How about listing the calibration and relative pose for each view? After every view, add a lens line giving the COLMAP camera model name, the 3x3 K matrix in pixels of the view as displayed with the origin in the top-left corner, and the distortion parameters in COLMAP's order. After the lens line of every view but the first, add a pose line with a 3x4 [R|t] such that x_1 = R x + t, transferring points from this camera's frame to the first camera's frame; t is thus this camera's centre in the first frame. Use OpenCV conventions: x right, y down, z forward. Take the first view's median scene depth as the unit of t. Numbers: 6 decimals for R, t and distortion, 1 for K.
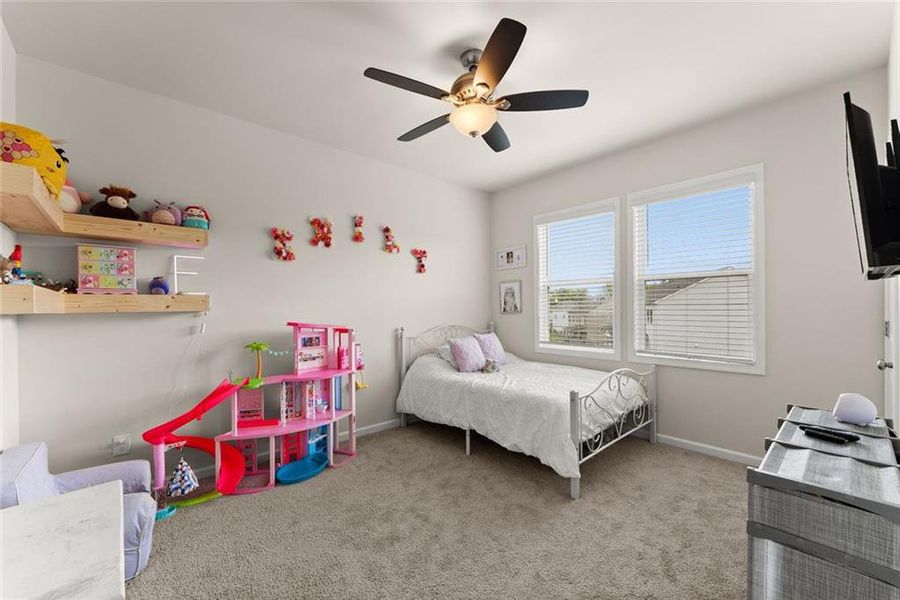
lens RADIAL K [[365.9, 0, 446.3], [0, 365.9, 304.5], [0, 0, 1]] dist [-0.007121, 0.000009]
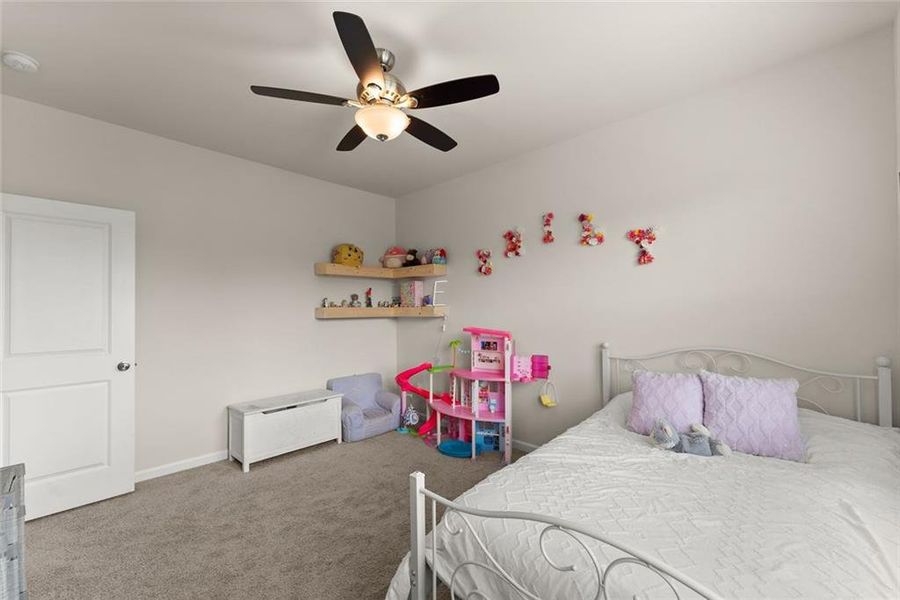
lens RADIAL K [[365.9, 0, 446.0], [0, 365.9, 304.5], [0, 0, 1]] dist [-0.007121, 0.000009]
pose [[0.067452, -0.007313, -0.997696, 0.736546], [0.016187, 0.999850, -0.006234, -0.019325], [0.997591, -0.015729, 0.067560, 0.788095]]
